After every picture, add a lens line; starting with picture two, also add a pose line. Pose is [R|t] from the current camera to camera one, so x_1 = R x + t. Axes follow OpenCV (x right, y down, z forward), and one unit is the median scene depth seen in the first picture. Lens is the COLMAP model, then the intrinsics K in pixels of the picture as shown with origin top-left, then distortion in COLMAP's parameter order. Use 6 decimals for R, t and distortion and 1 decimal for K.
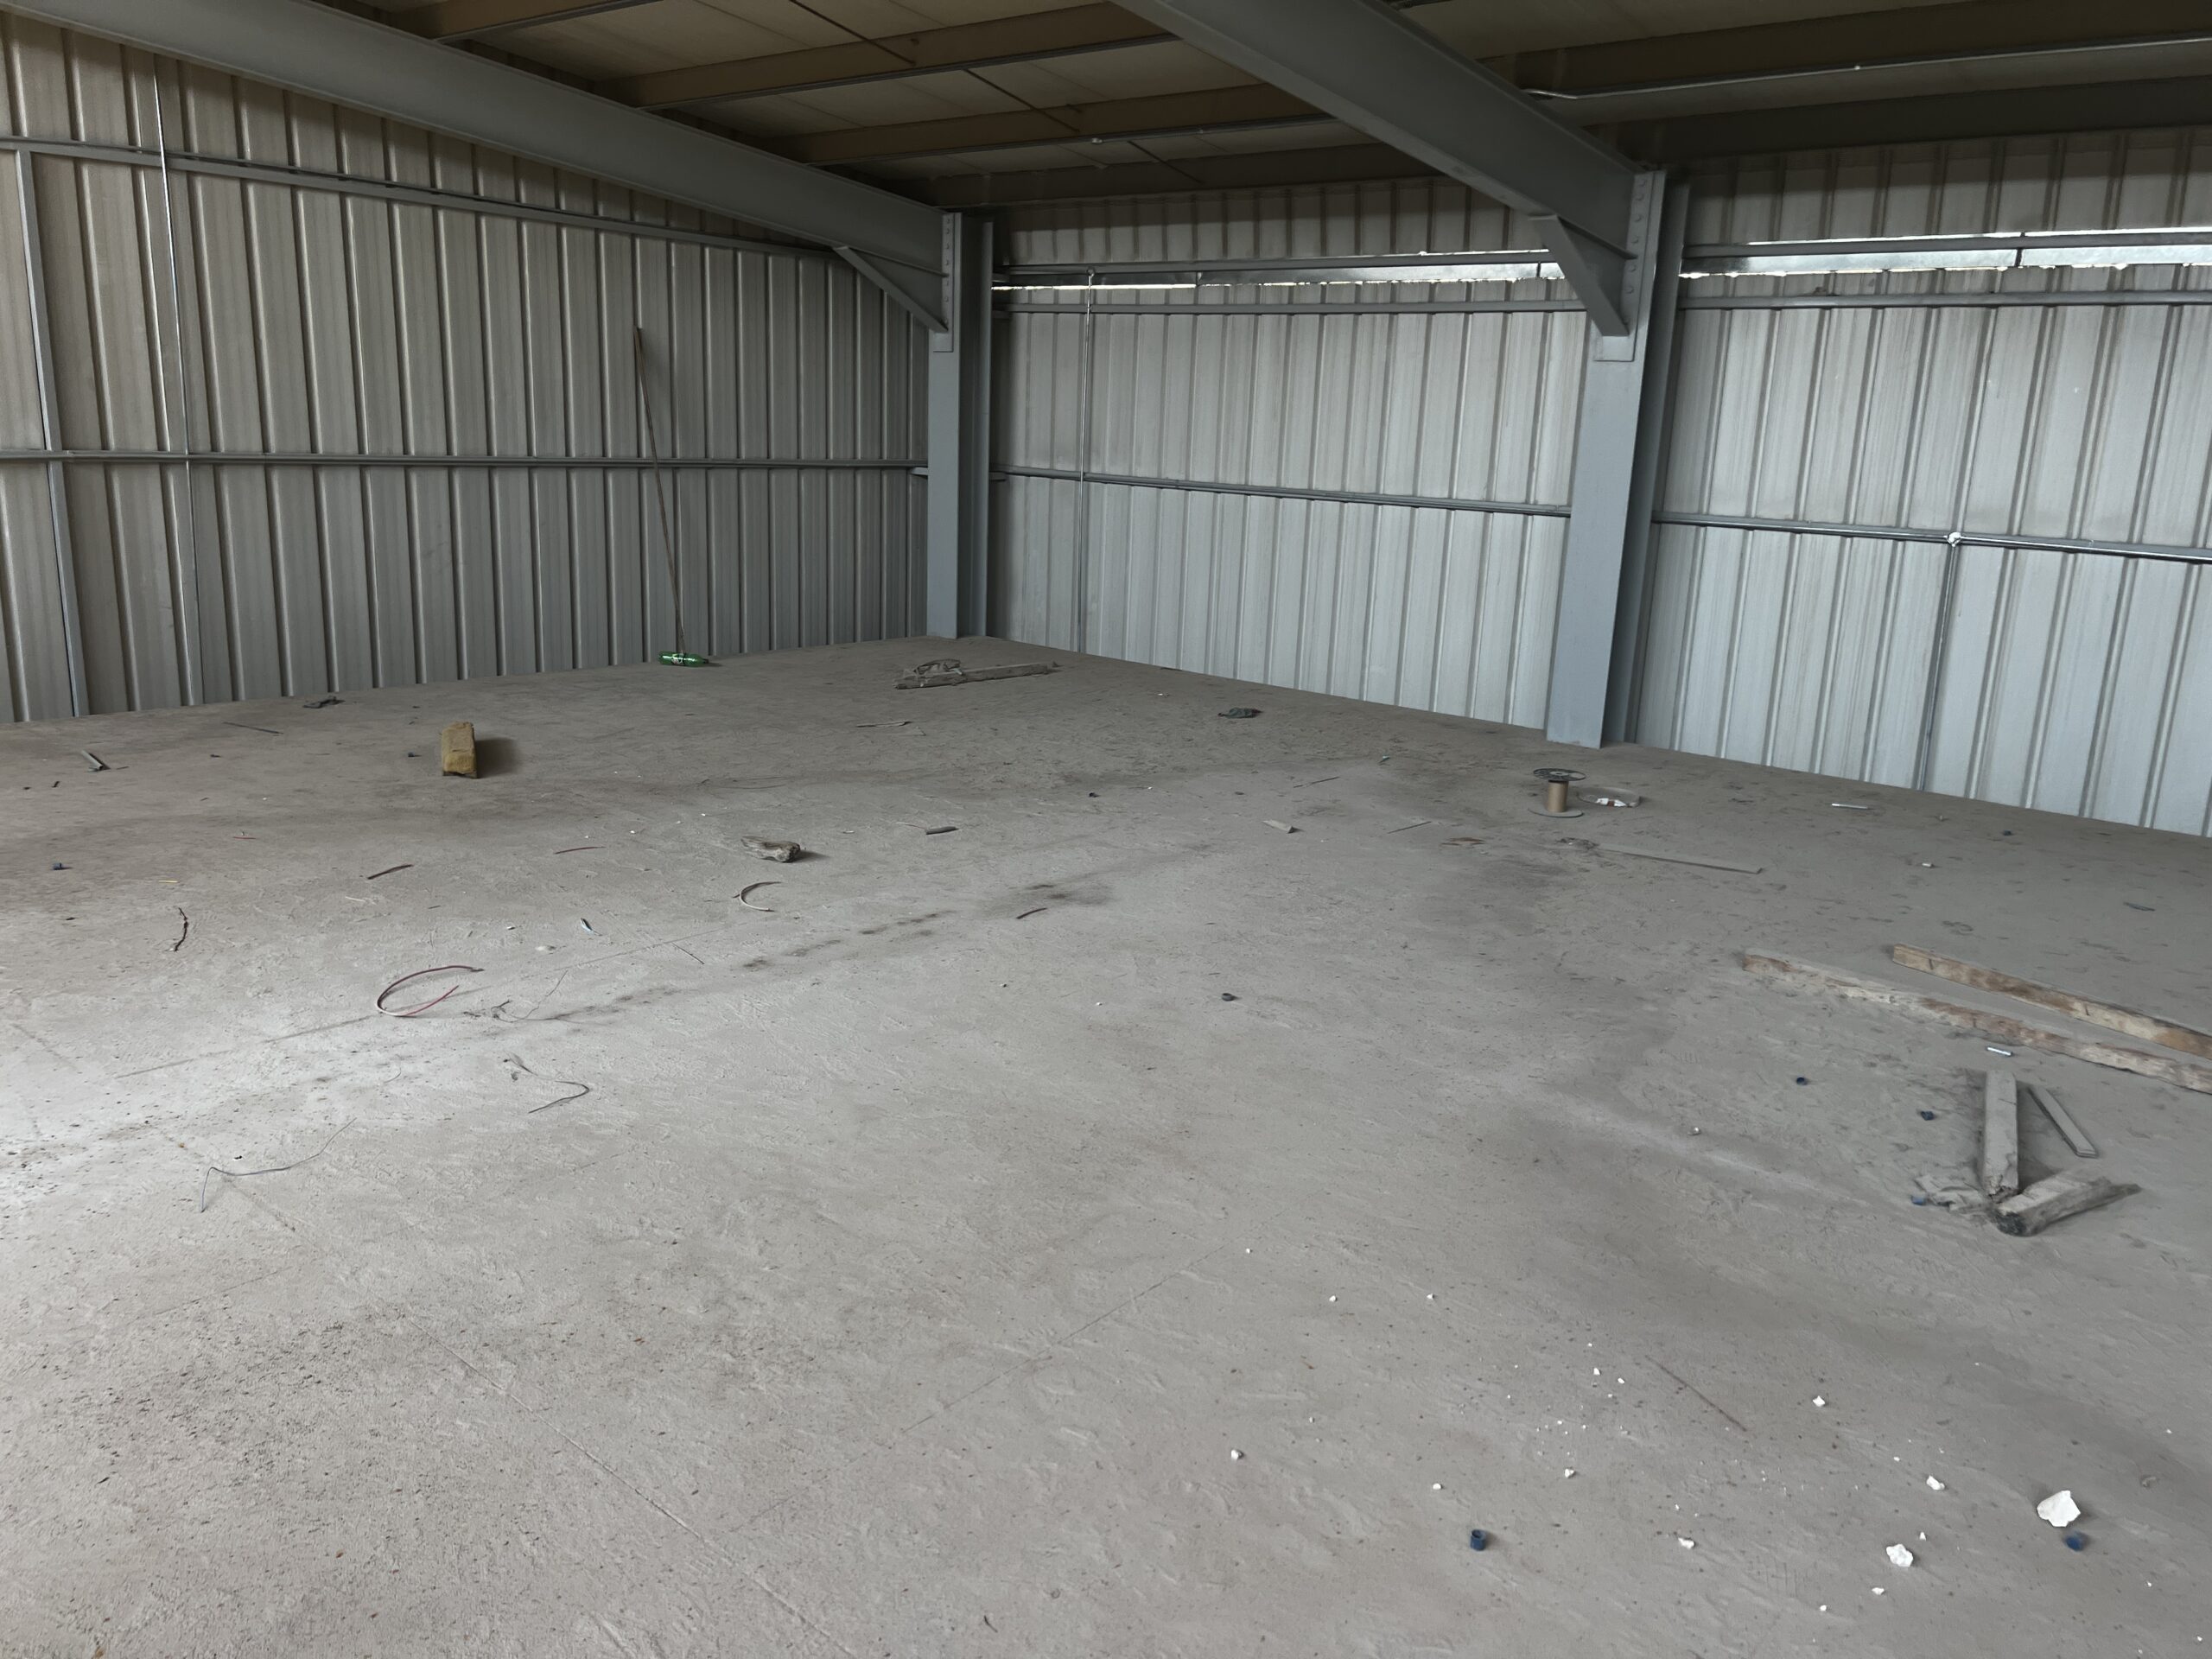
lens RADIAL K [[1673.3, 0, 1106.9], [0, 1673.3, 825.8], [0, 0, 1]] dist [0.028795, -0.003050]
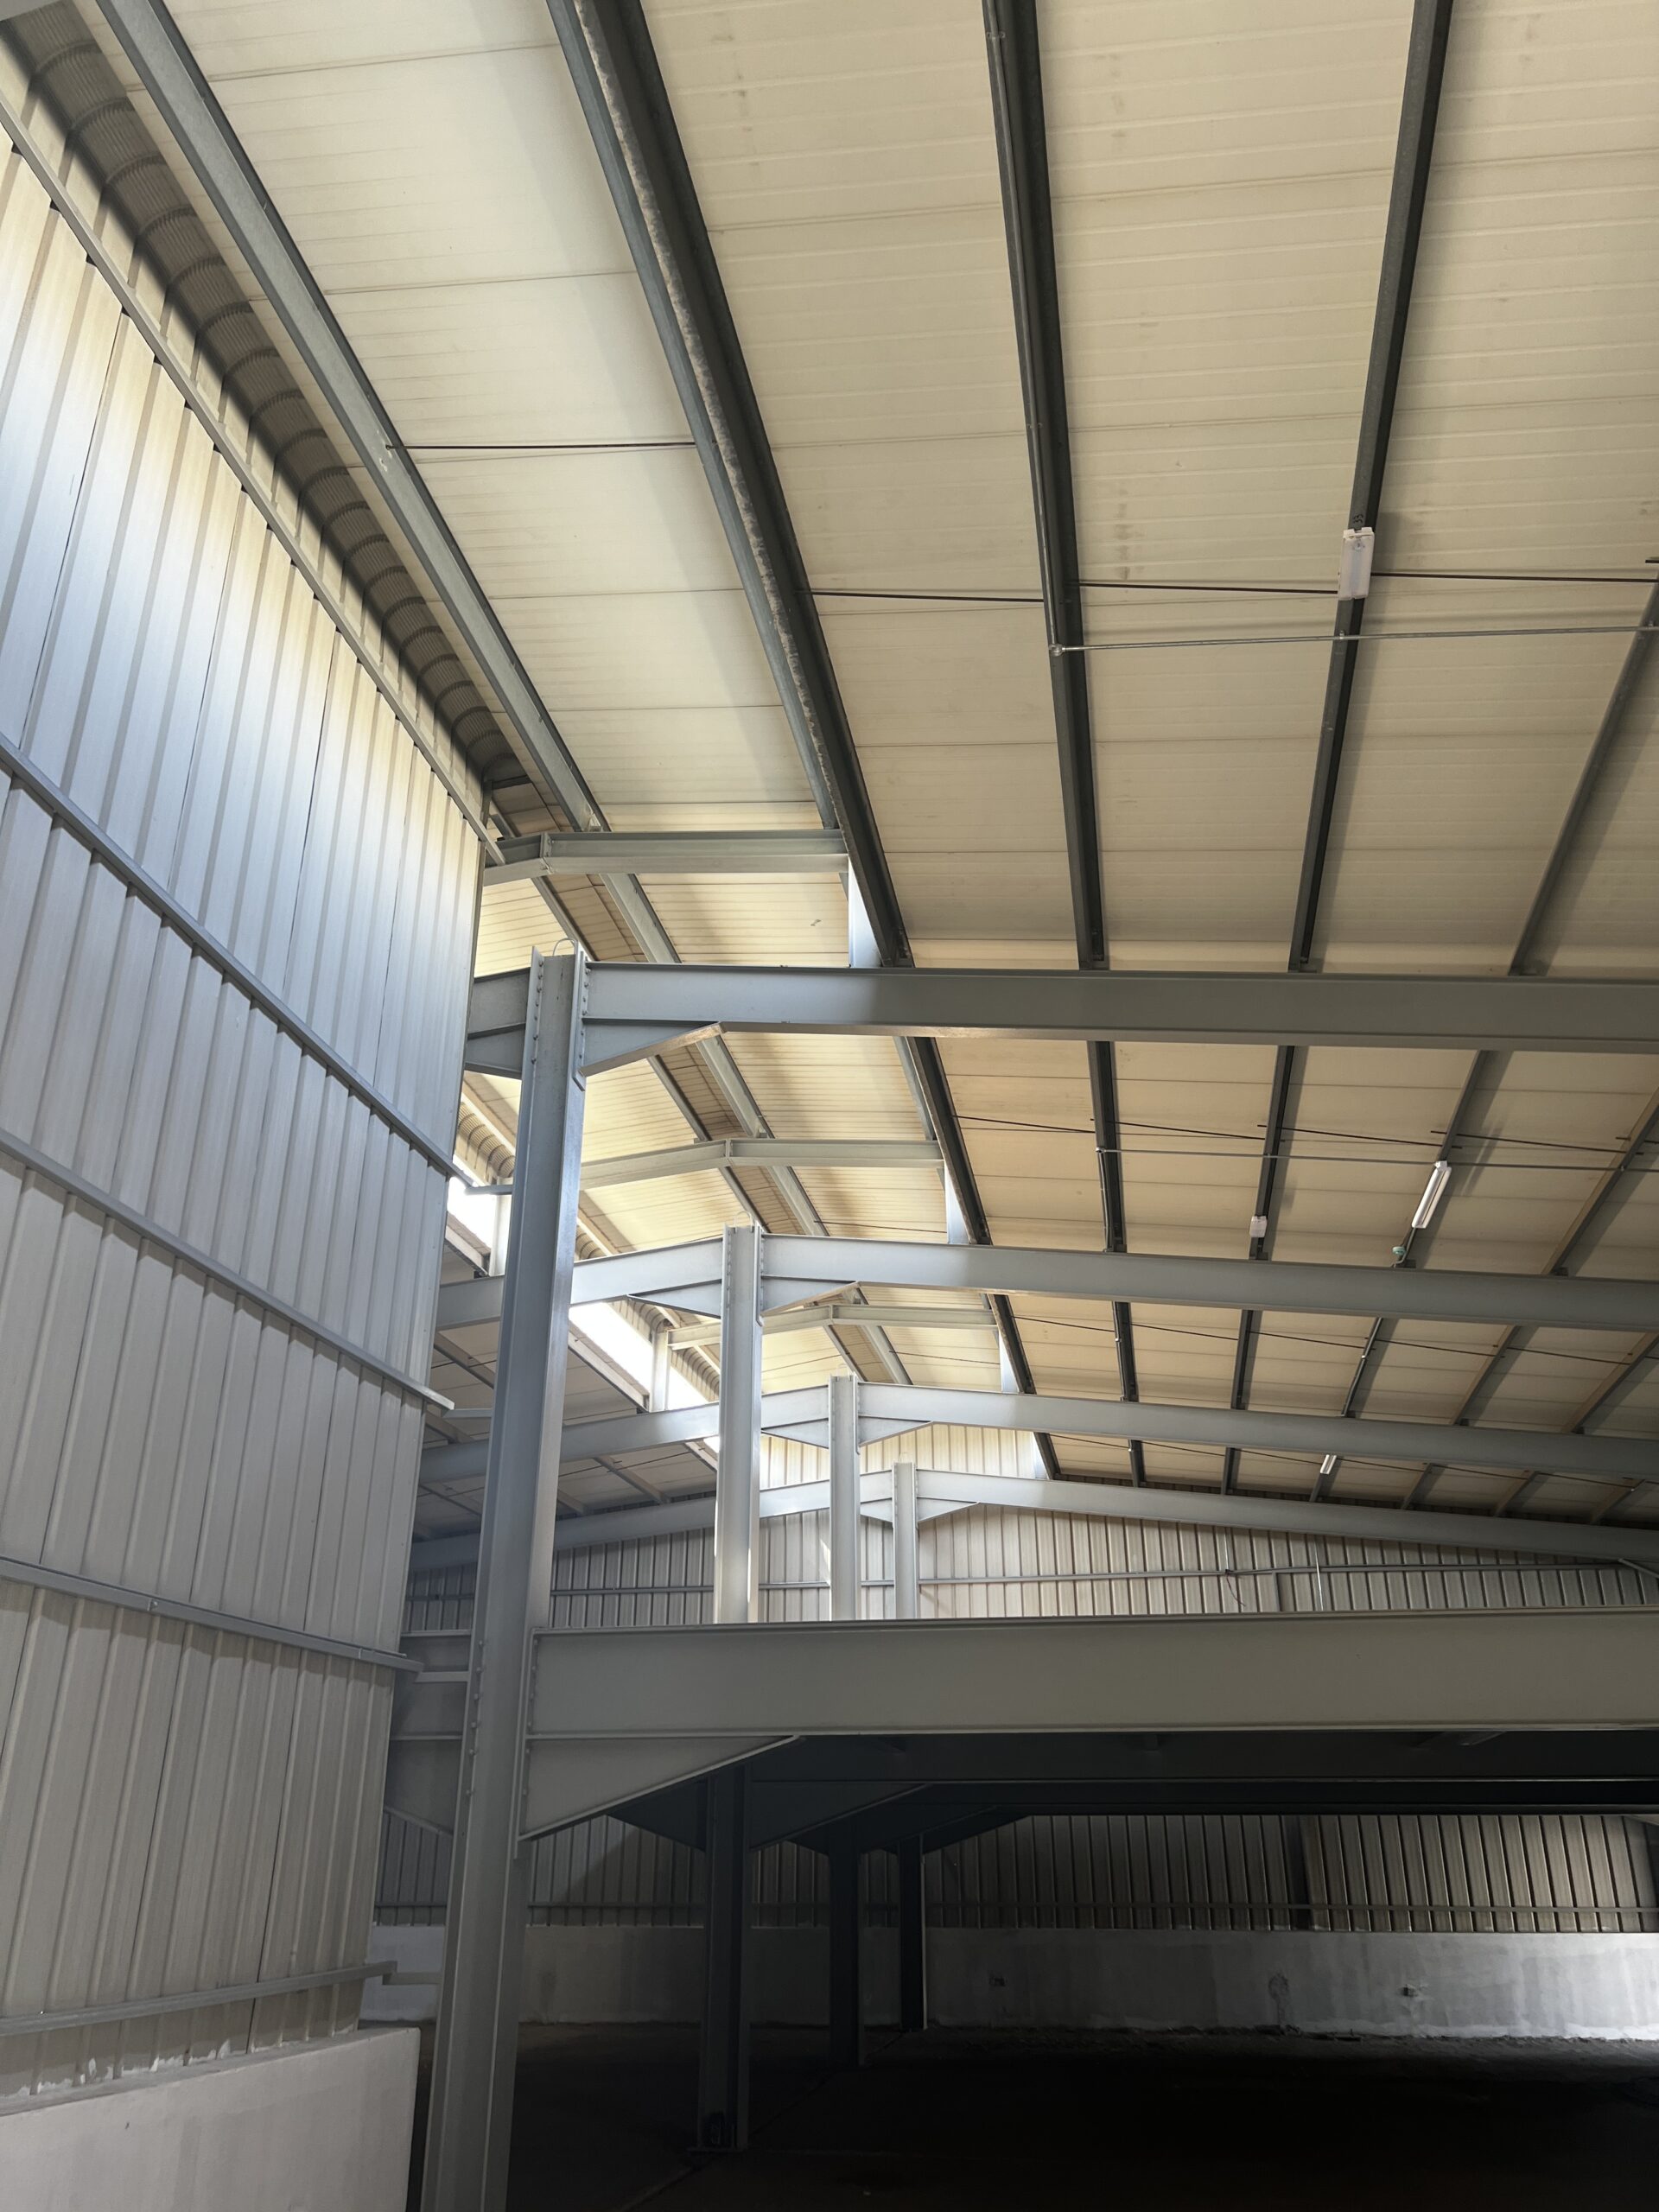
lens RADIAL K [[1673.3, 0, 826.8], [0, 1673.3, 1102.0], [0, 0, 1]] dist [0.028795, -0.003050]
pose [[0.500795, -0.390758, -0.772342, 1.431516], [-0.193186, 0.819330, -0.539795, 0.610277], [0.843732, 0.419532, 0.334827, -0.913399]]
